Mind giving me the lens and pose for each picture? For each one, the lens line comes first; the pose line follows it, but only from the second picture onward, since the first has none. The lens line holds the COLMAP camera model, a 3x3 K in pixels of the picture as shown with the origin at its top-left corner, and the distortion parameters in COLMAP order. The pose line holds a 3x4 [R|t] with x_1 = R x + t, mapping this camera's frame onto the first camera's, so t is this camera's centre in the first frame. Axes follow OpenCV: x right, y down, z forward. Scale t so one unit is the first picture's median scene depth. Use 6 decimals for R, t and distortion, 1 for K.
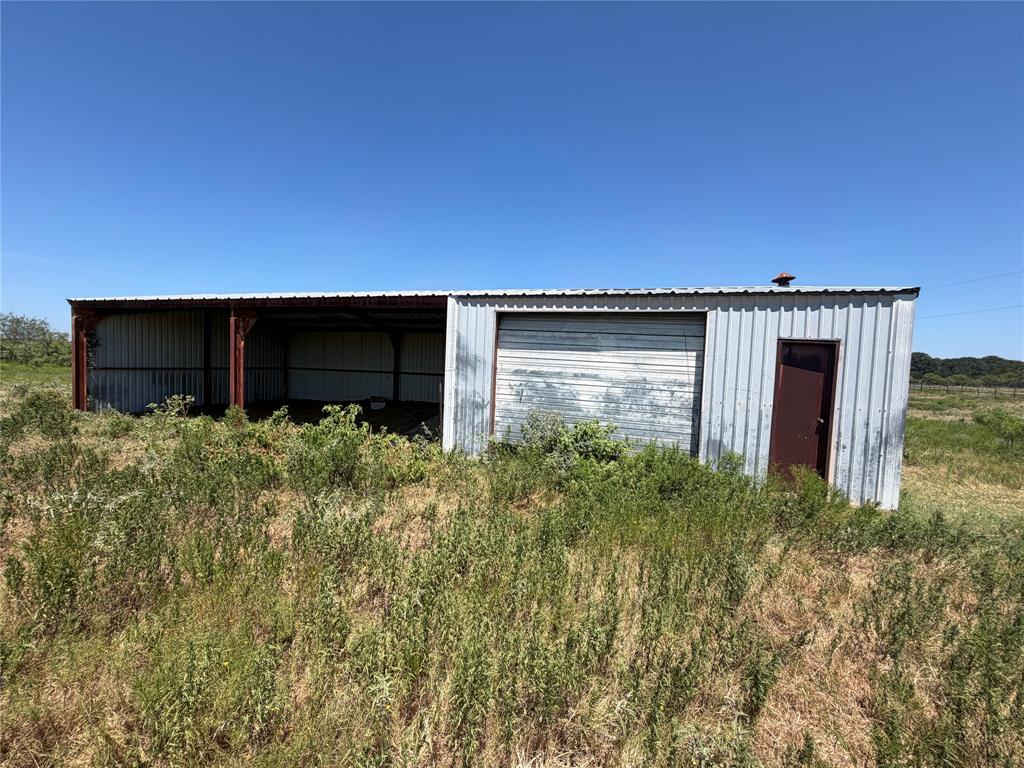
lens RADIAL K [[410.3, 0, 513.4], [0, 410.3, 381.6], [0, 0, 1]] dist [-0.000089, -0.000003]
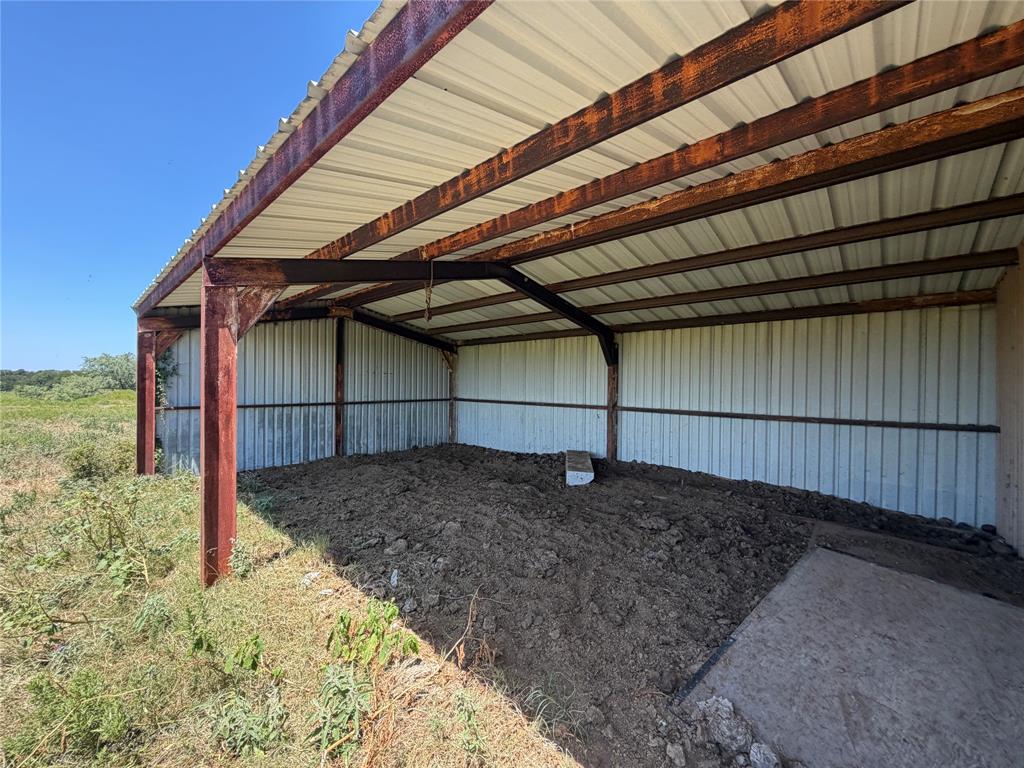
lens RADIAL K [[410.3, 0, 513.3], [0, 410.3, 382.8], [0, 0, 1]] dist [-0.000089, -0.000003]
pose [[0.888012, -0.025661, -0.459104, -0.164018], [0.002279, 0.998675, -0.051412, -0.028614], [0.459815, 0.044609, 0.886894, 0.498005]]
